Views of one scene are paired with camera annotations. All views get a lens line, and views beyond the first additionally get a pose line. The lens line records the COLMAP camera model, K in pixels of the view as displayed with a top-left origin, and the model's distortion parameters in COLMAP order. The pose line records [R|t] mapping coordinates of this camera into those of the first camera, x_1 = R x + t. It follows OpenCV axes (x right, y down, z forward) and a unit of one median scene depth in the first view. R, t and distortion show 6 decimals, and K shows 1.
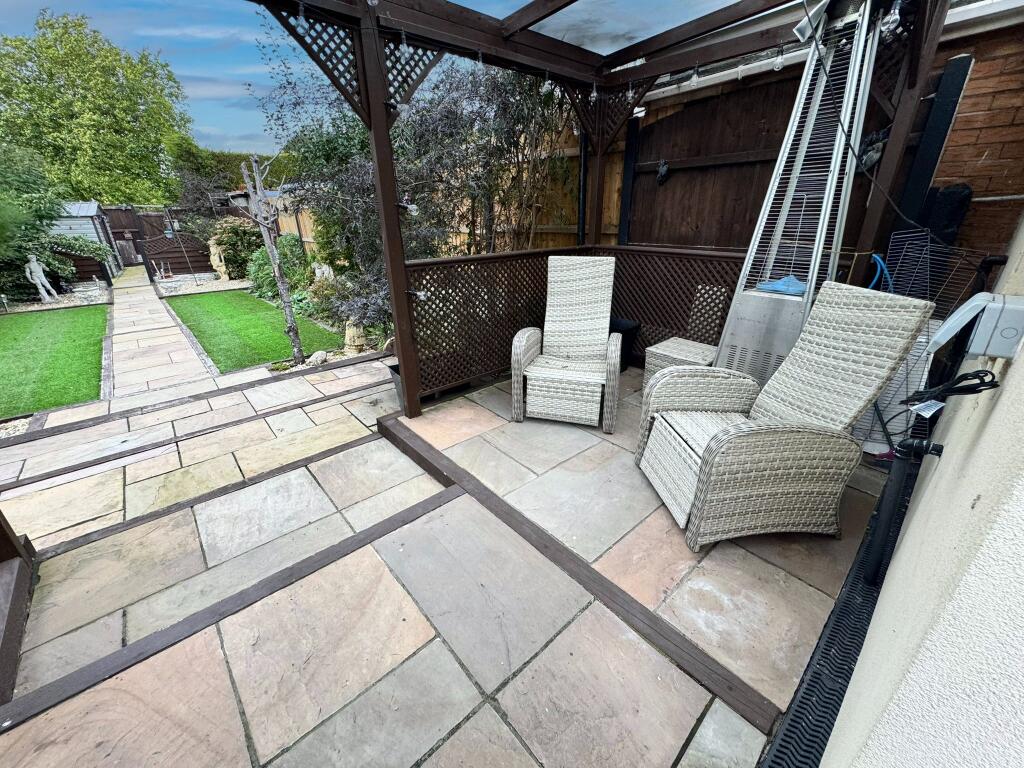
lens RADIAL K [[408.7, 0, 507.9], [0, 408.7, 383.3], [0, 0, 1]] dist [-0.001899, -0.000552]
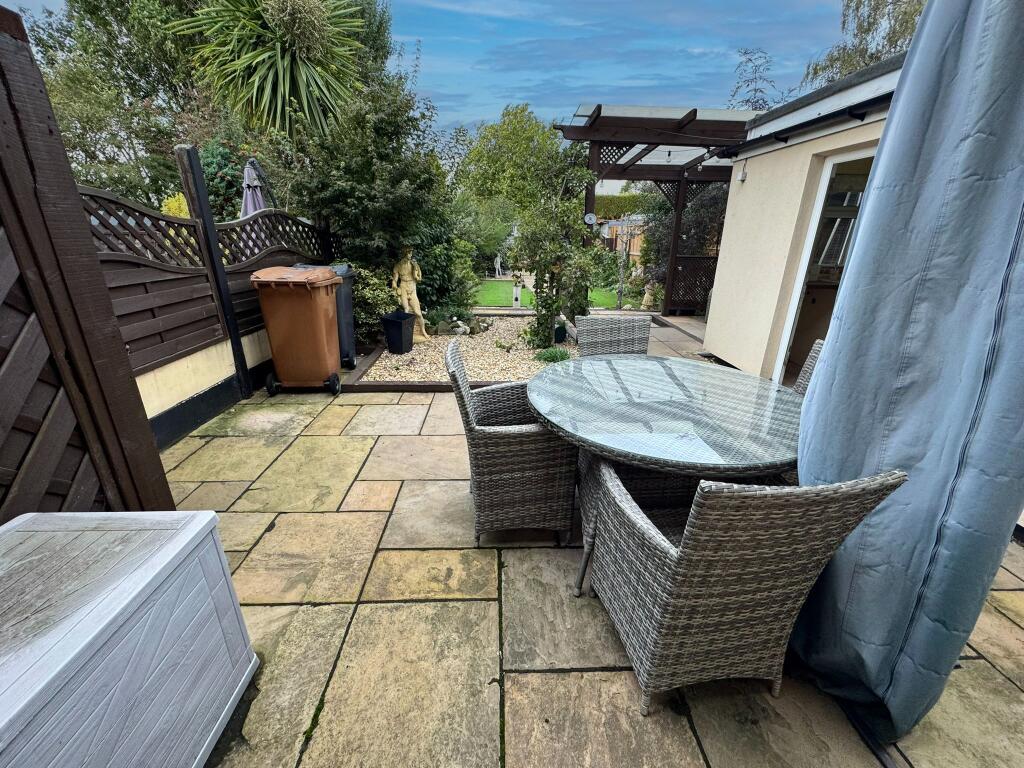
lens RADIAL K [[408.7, 0, 513.5], [0, 408.7, 382.6], [0, 0, 1]] dist [-0.001899, -0.000552]
pose [[0.775030, 0.233892, -0.587046, 0.191880], [-0.265197, 0.963601, 0.033801, 0.197191], [0.573585, 0.129486, 0.808847, -0.472063]]
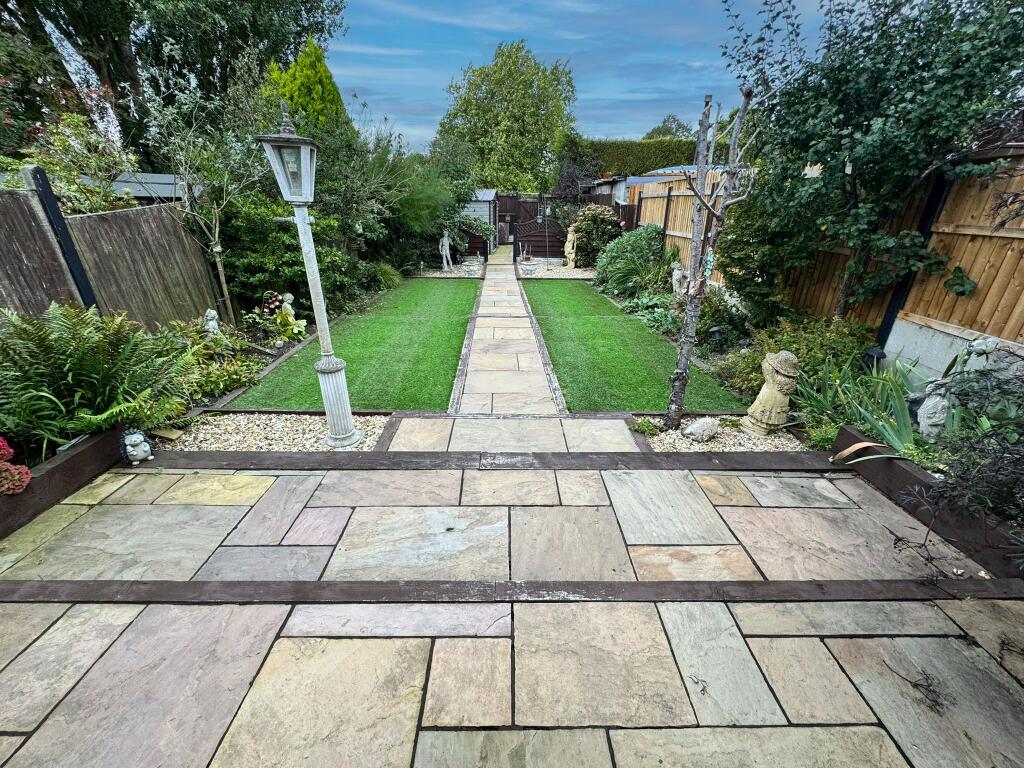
lens RADIAL K [[408.7, 0, 510.5], [0, 408.7, 386.0], [0, 0, 1]] dist [-0.001899, -0.000552]
pose [[0.760263, 0.281923, -0.585252, -0.176965], [-0.269195, 0.956652, 0.111136, -0.059631], [0.591214, 0.073054, 0.803199, 0.165321]]
